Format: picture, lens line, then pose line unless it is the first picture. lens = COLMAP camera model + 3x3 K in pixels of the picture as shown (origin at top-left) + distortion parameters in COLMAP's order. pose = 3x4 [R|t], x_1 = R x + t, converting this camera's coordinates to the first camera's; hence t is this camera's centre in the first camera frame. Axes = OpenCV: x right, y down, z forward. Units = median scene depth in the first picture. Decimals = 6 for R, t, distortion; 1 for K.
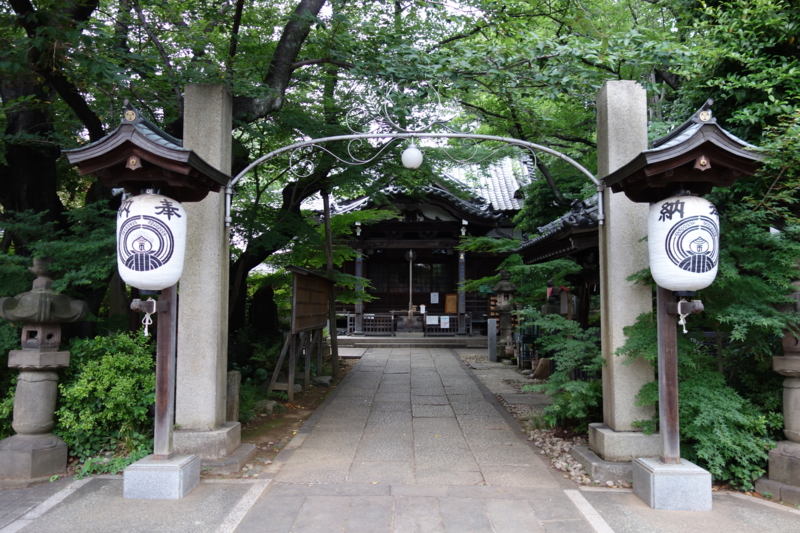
lens RADIAL K [[614.3, 0, 400.3], [0, 614.3, 266.9], [0, 0, 1]] dist [-0.004612, -0.005182]
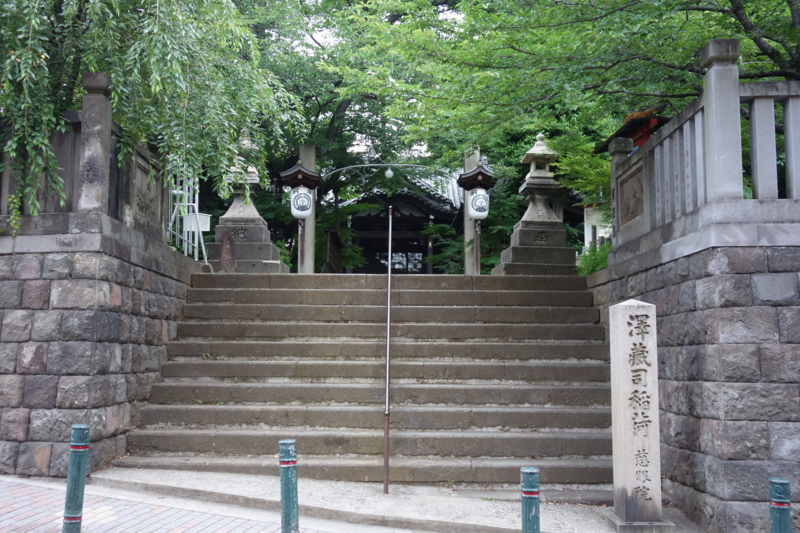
lens RADIAL K [[821.5, 0, 399.5], [0, 821.5, 266.0], [0, 0, 1]] dist [-0.005260, 0.000000]
pose [[0.999644, 0.004602, 0.026288, -0.015491], [-0.003425, 0.998997, -0.044648, 0.195326], [-0.026467, 0.044542, 0.998657, -1.309989]]
